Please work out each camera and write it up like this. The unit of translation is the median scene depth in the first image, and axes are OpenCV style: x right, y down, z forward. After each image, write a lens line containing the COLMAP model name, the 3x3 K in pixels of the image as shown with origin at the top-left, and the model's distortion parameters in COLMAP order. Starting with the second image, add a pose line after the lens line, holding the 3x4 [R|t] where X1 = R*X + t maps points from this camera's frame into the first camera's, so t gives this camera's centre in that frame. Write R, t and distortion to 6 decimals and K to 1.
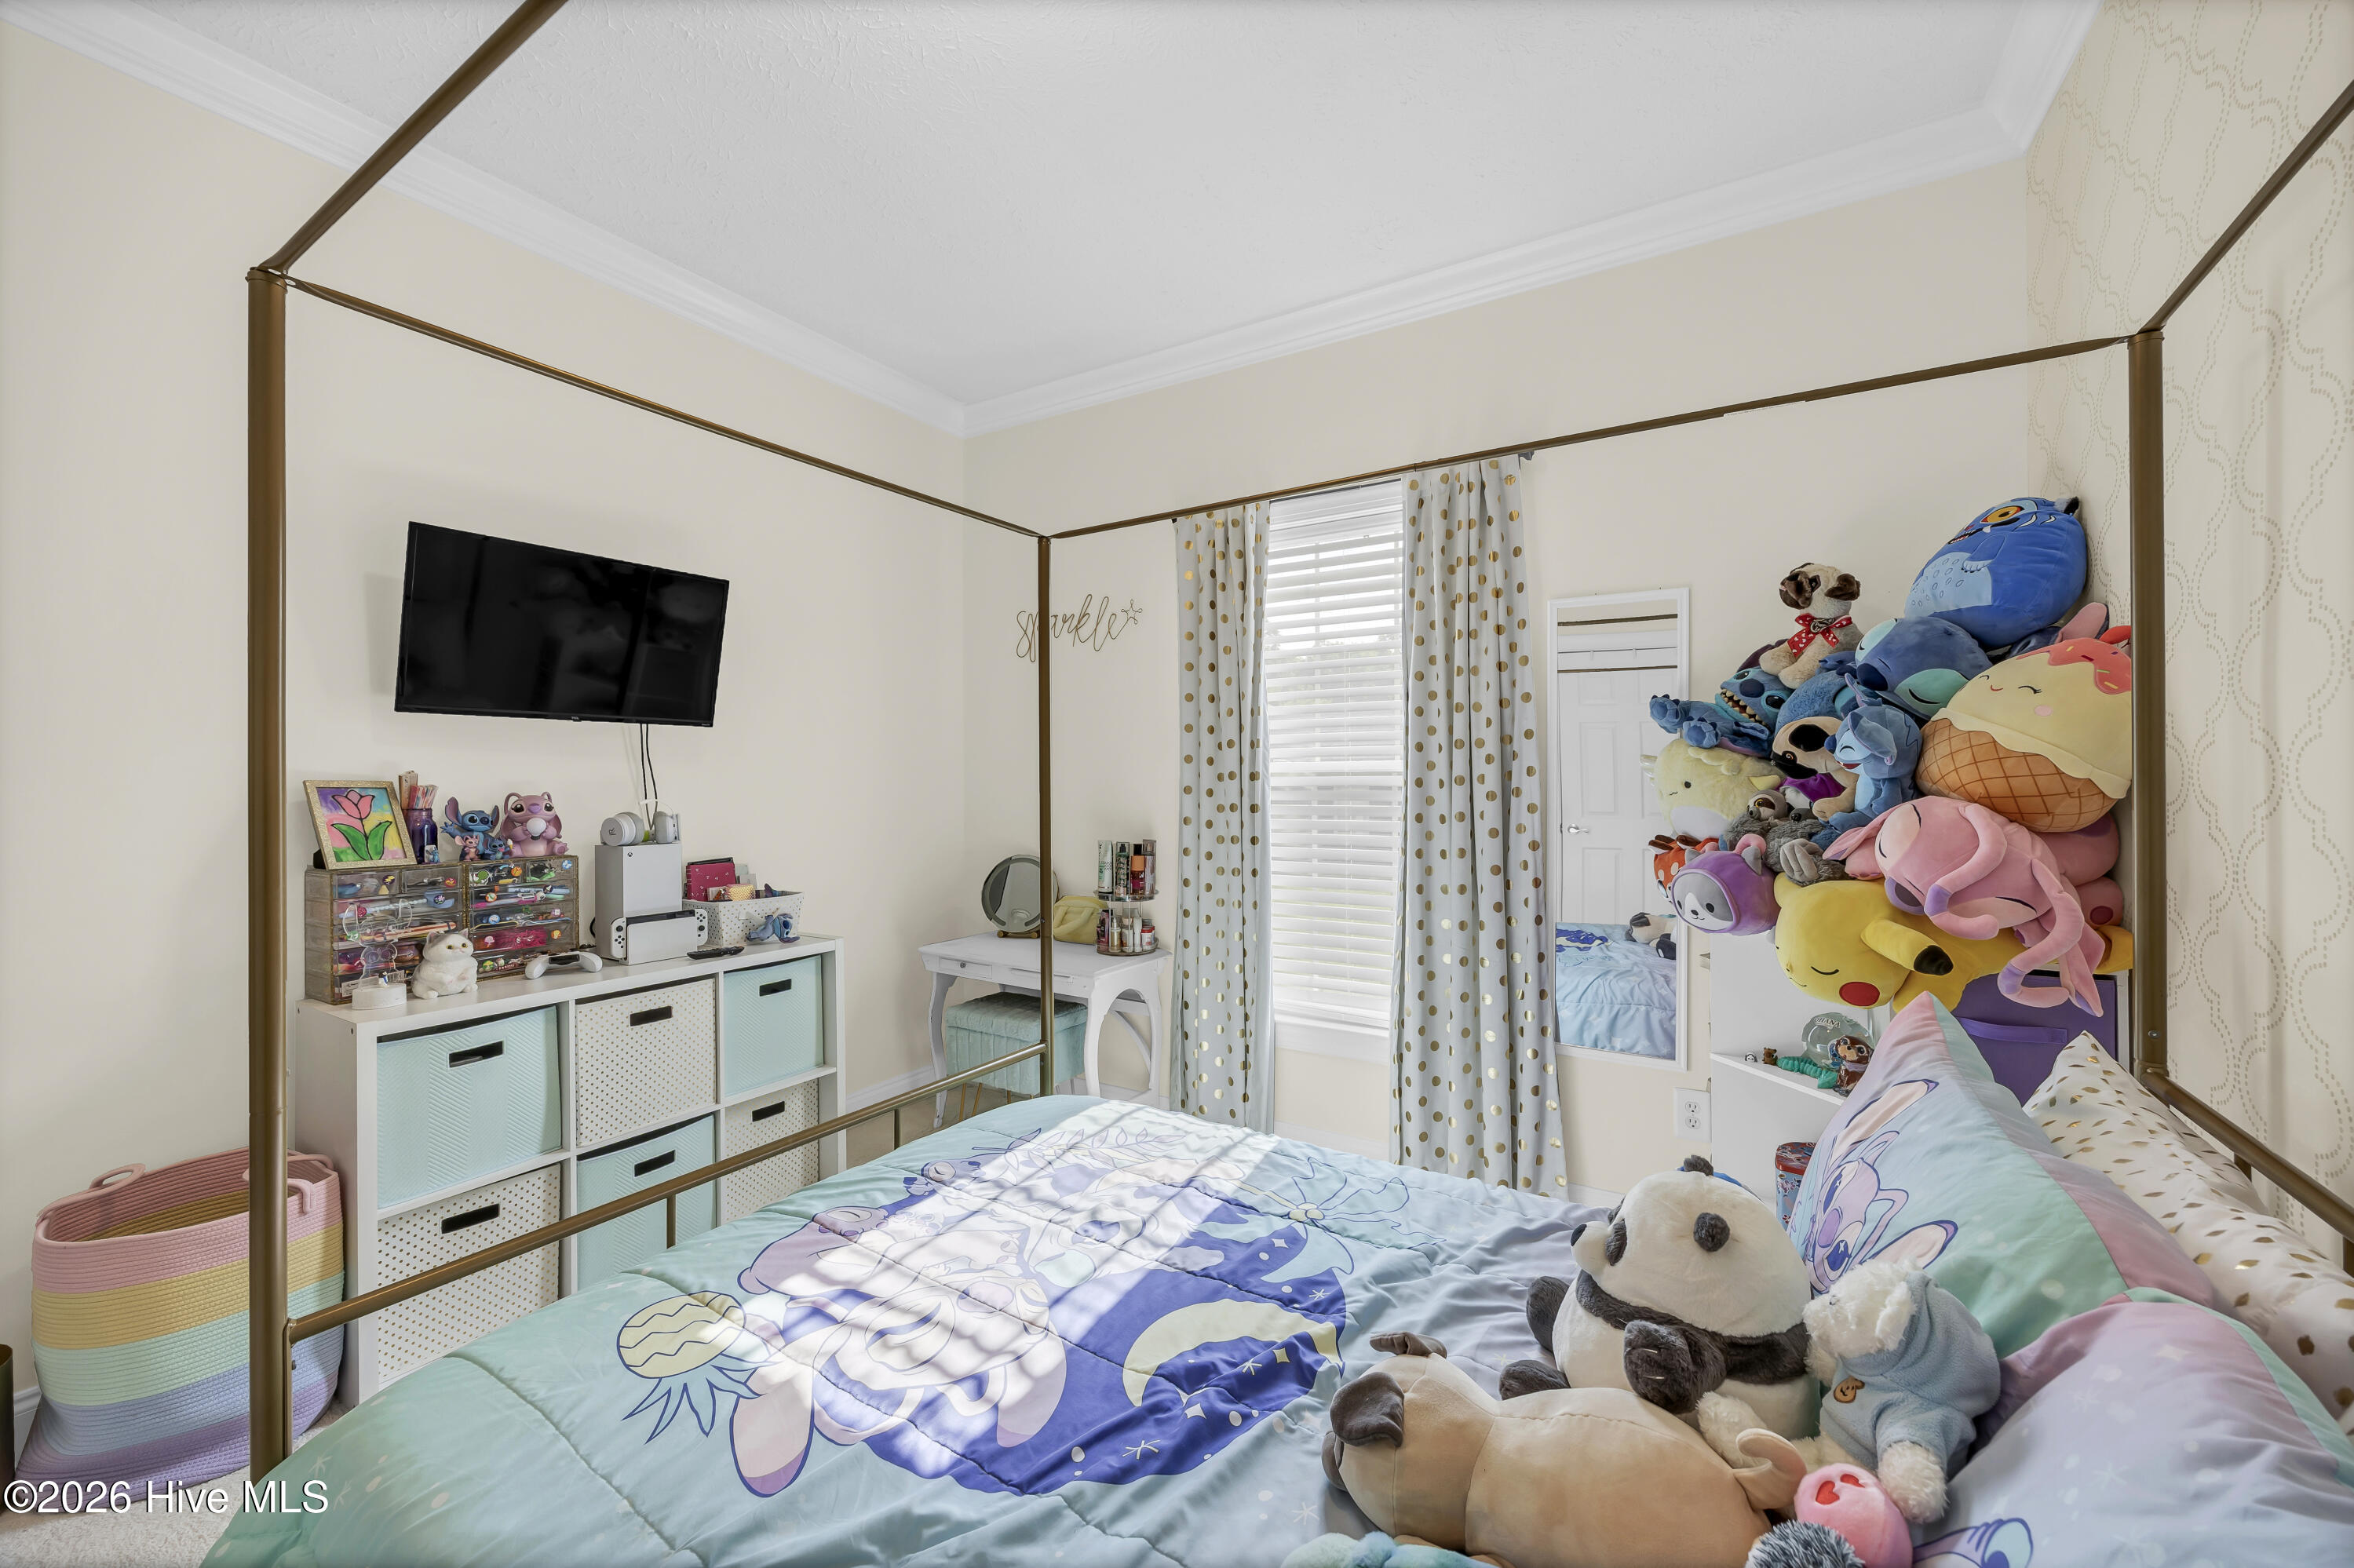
lens RADIAL K [[904.3, 0, 1180.0], [0, 904.3, 778.3], [0, 0, 1]] dist [-0.003649, -0.000561]
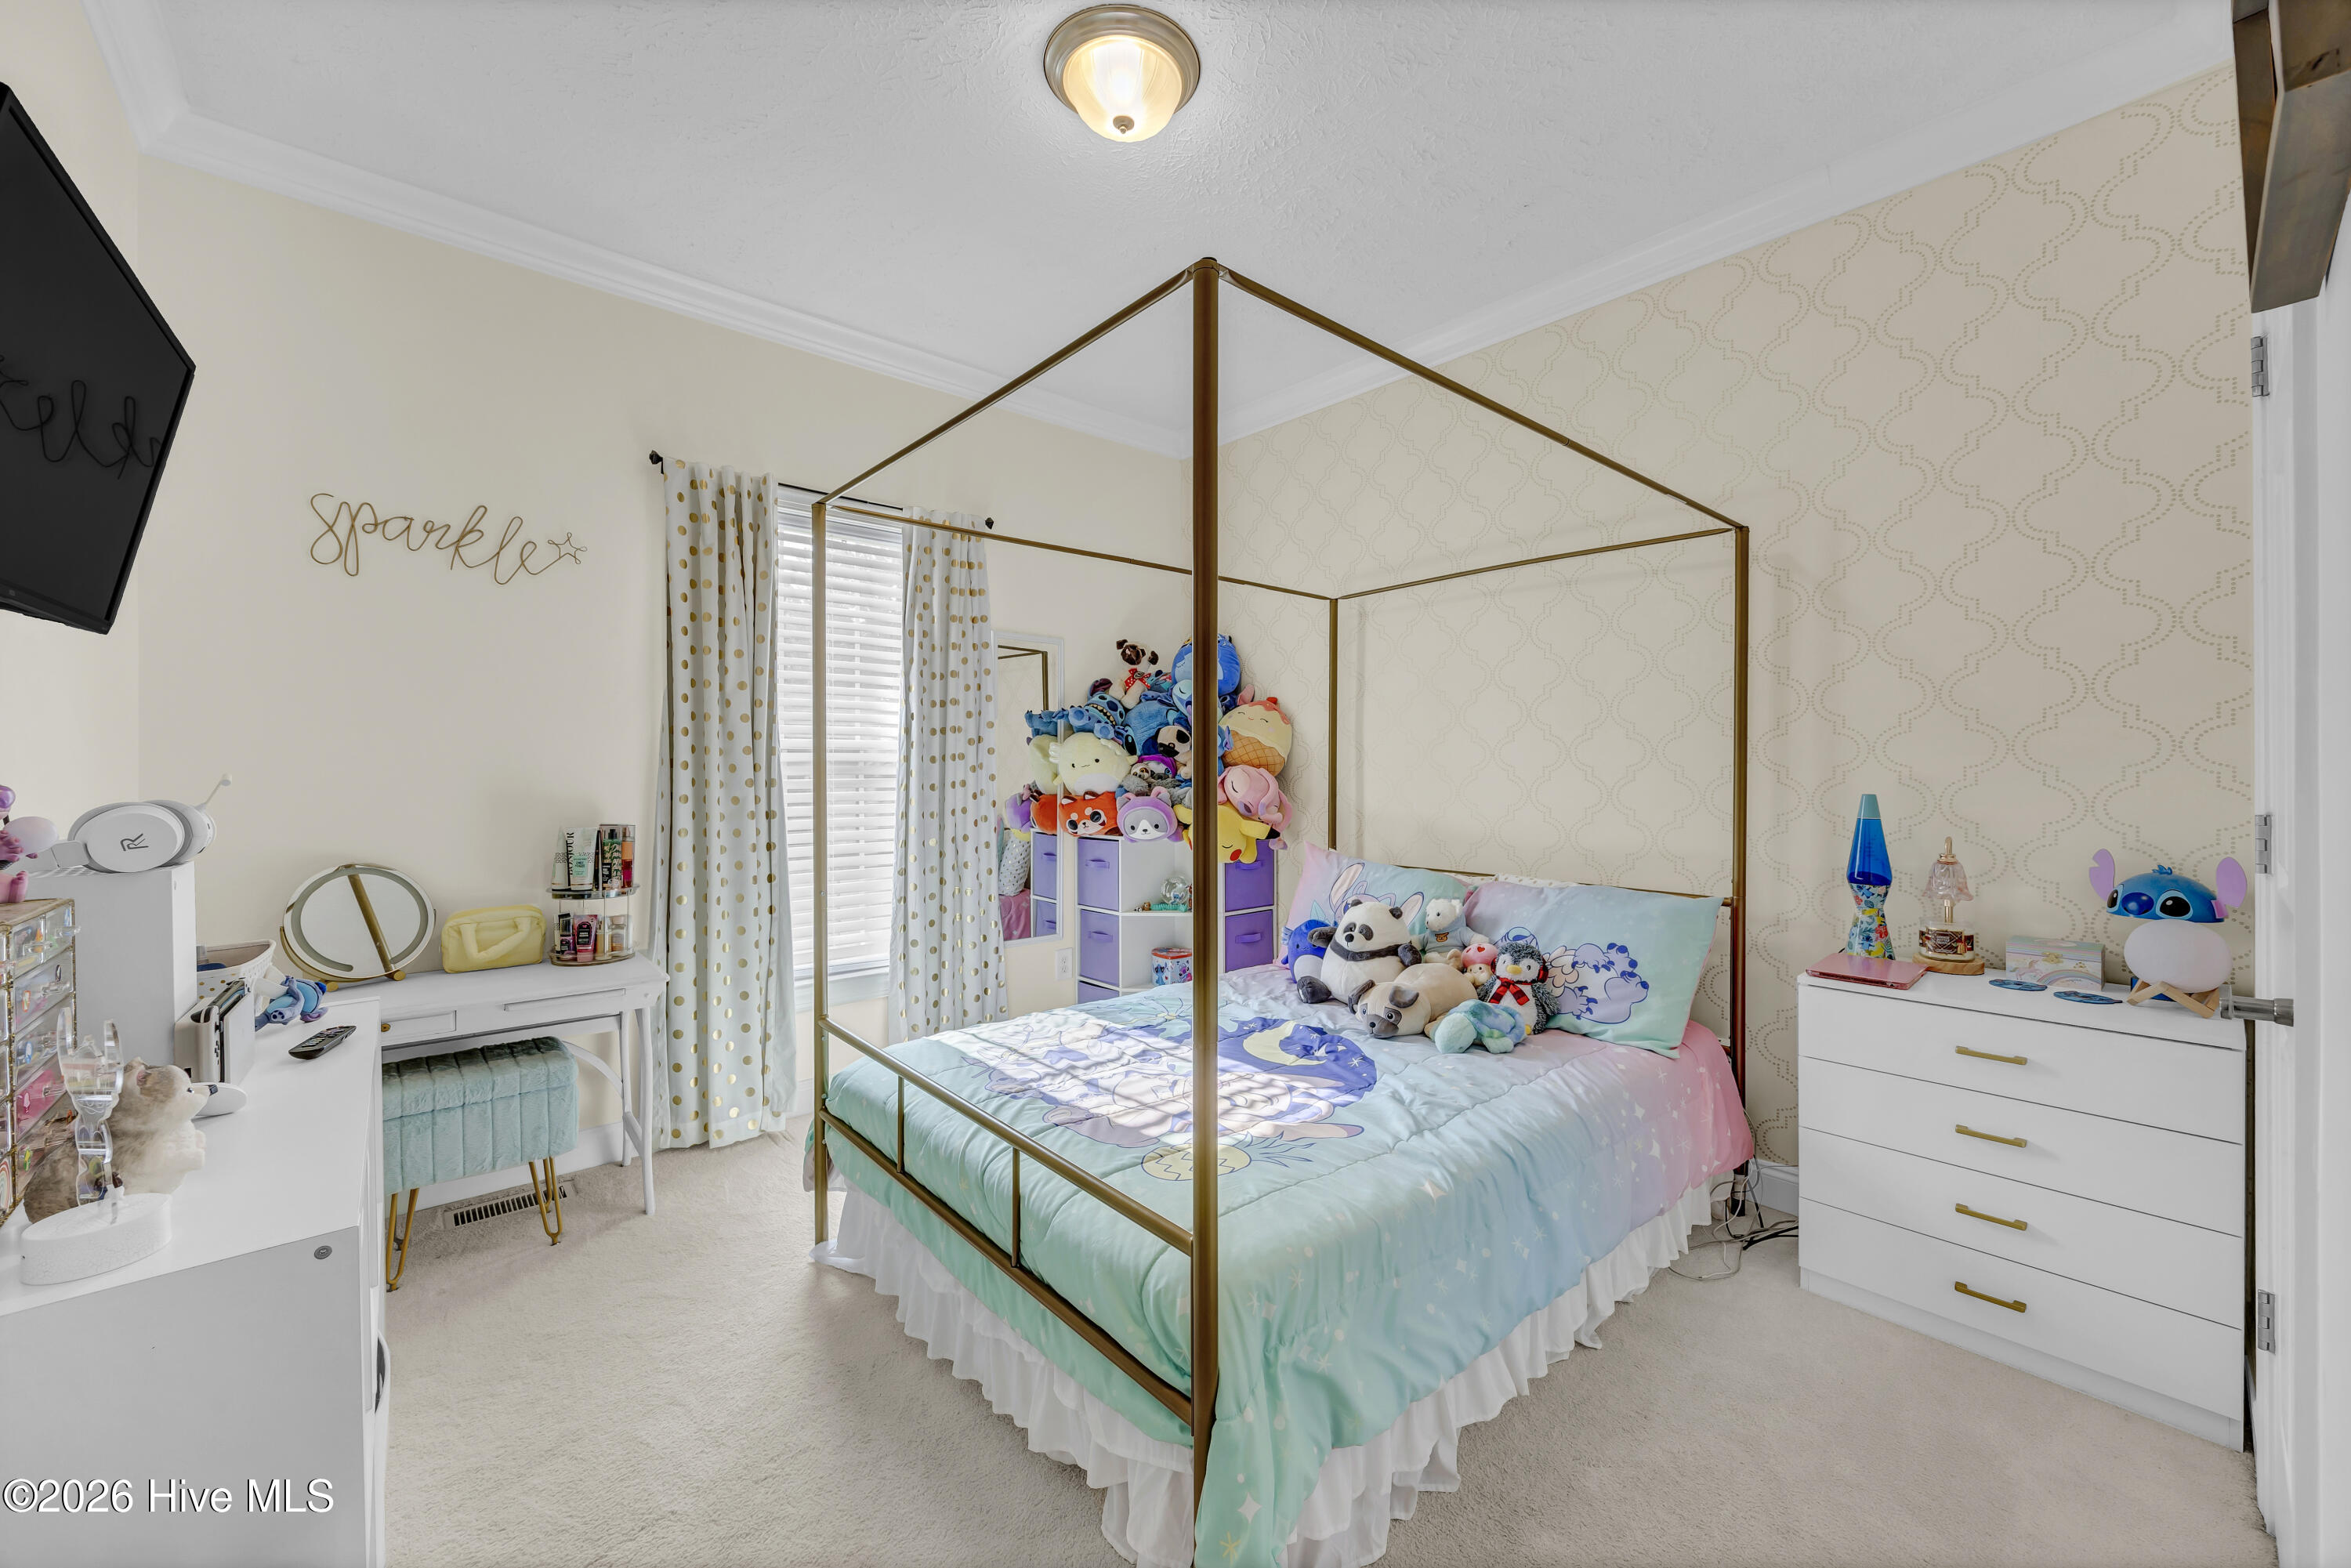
lens RADIAL K [[903.2, 0, 1185.1], [0, 903.2, 774.5], [0, 0, 1]] dist [-0.003649, -0.000561]
pose [[0.293358, -0.007388, 0.955974, -1.305655], [-0.002975, 0.999958, 0.008641, 0.023117], [-0.955998, -0.005379, 0.293323, 0.450354]]
